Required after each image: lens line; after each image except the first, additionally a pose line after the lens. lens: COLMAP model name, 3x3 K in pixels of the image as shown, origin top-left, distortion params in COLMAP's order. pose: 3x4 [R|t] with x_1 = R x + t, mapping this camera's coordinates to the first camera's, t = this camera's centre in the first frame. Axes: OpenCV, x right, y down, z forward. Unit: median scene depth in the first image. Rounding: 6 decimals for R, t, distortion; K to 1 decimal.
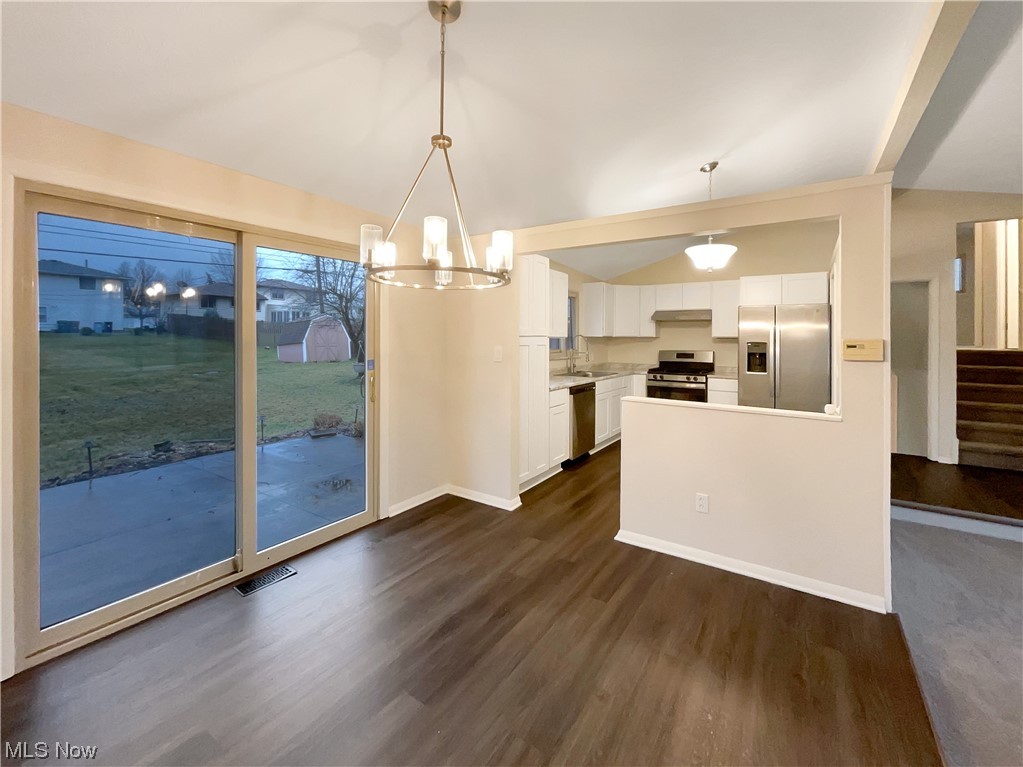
lens RADIAL K [[430.8, 0, 510.8], [0, 430.8, 340.7], [0, 0, 1]] dist [0.000714, 0.000454]
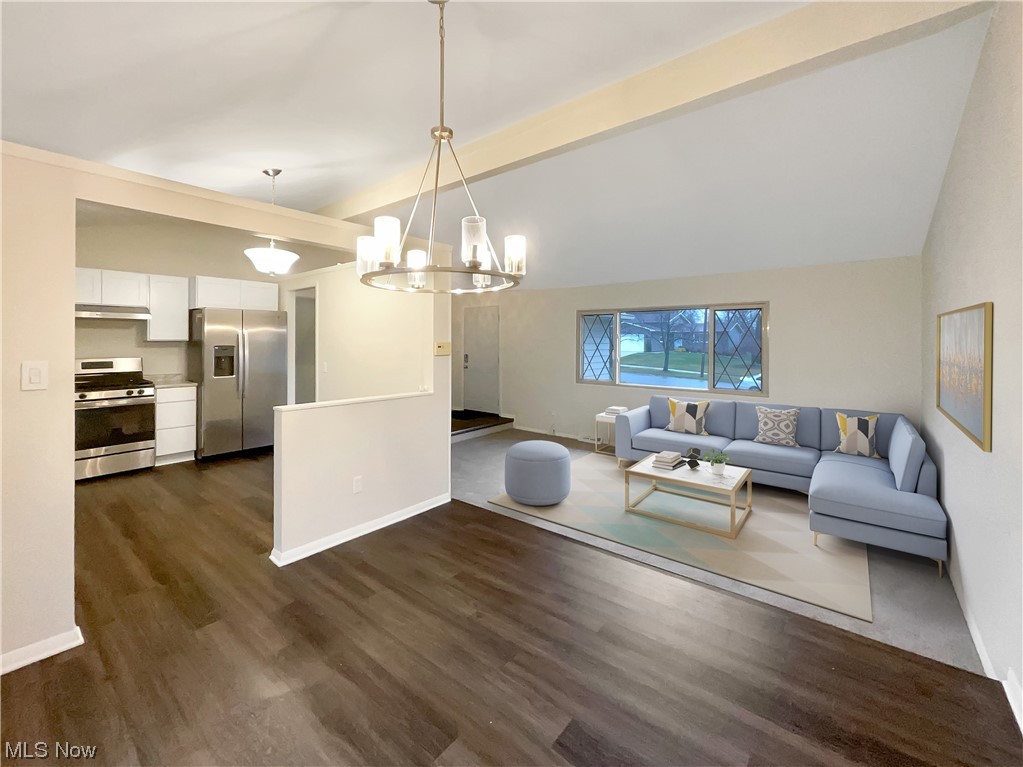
lens RADIAL K [[430.8, 0, 510.8], [0, 430.8, 340.7], [0, 0, 1]] dist [0.000714, 0.000454]
pose [[0.110135, -0.001636, 0.993915, -0.744056], [0.009939, 0.999950, 0.000545, -0.004364], [-0.993867, 0.009819, 0.110145, 0.524098]]
